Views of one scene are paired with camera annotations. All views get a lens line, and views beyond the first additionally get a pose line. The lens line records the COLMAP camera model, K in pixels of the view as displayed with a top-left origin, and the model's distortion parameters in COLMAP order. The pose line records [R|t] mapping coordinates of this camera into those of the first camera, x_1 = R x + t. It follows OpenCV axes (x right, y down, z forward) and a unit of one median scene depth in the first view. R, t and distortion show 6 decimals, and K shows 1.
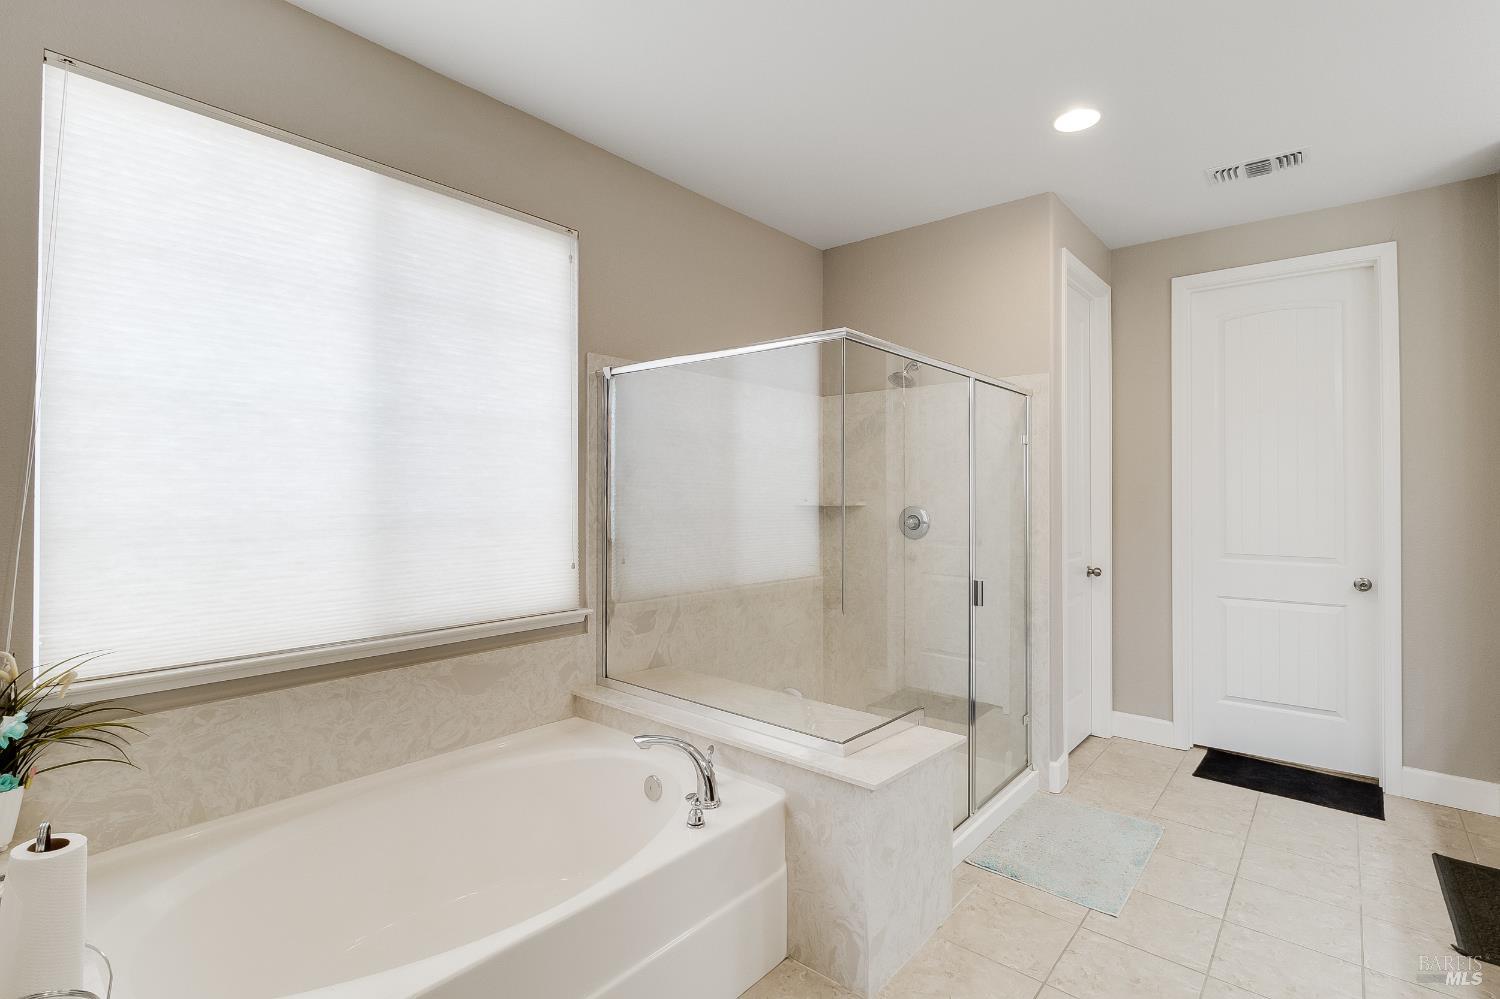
lens RADIAL K [[697.7, 0, 750.7], [0, 697.7, 488.4], [0, 0, 1]] dist [-0.001179, -0.005784]
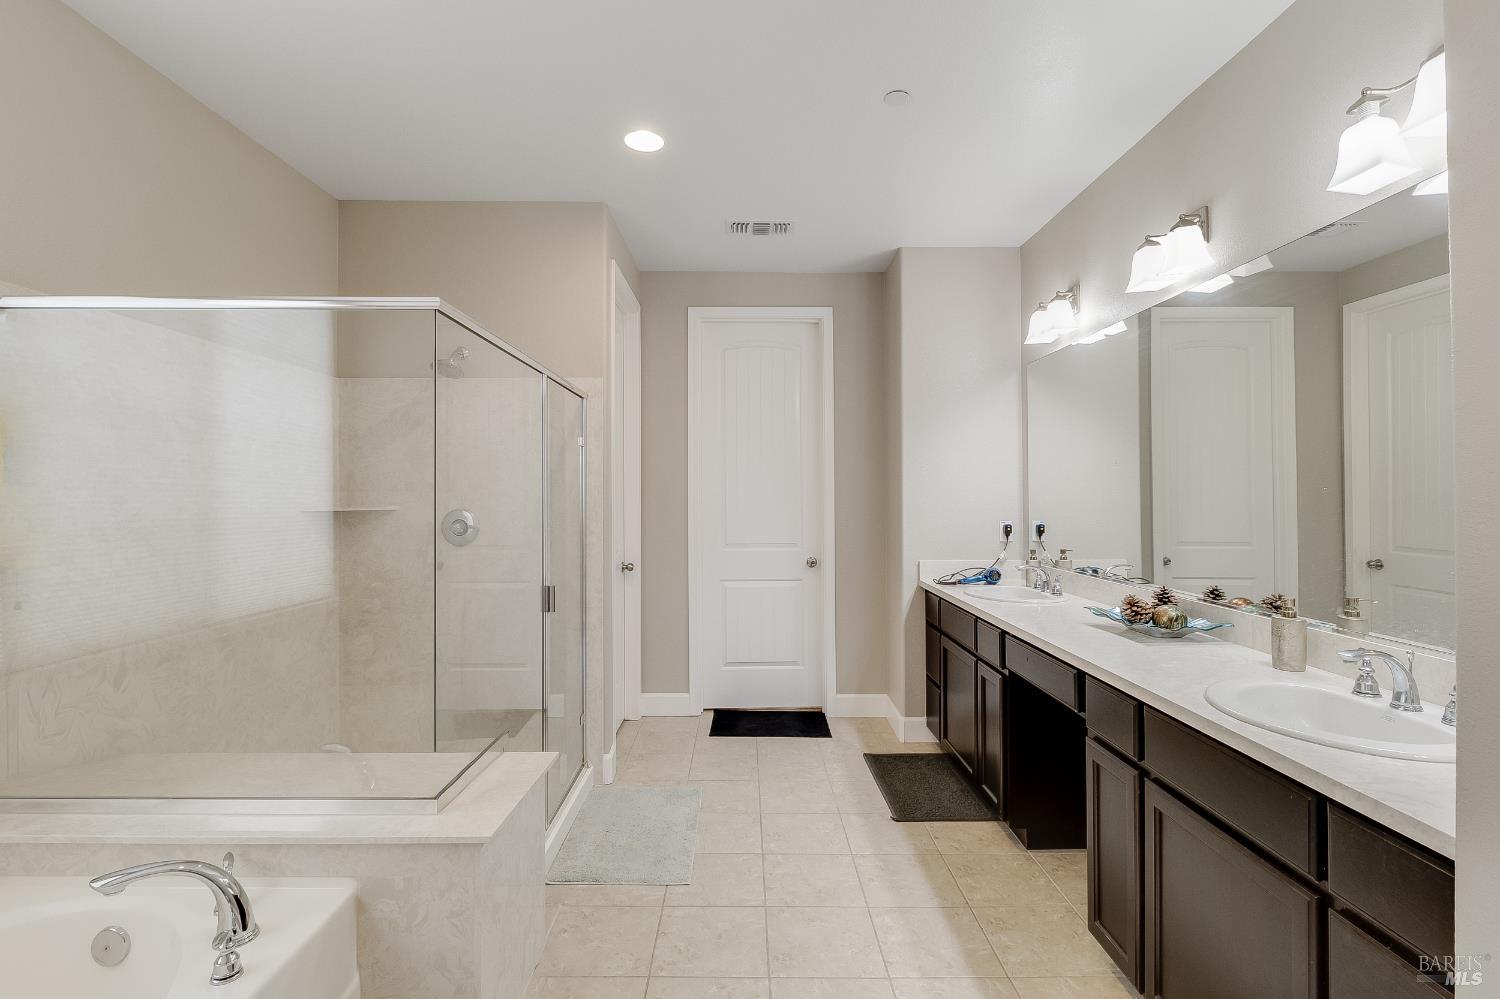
lens RADIAL K [[694.4, 0, 749.6], [0, 694.4, 487.0], [0, 0, 1]] dist [0.001068, -0.004839]
pose [[0.755140, 0.002499, 0.655559, -0.082391], [-0.001136, 0.999996, -0.002504, -0.001828], [-0.655563, 0.001147, 0.755140, 0.083312]]
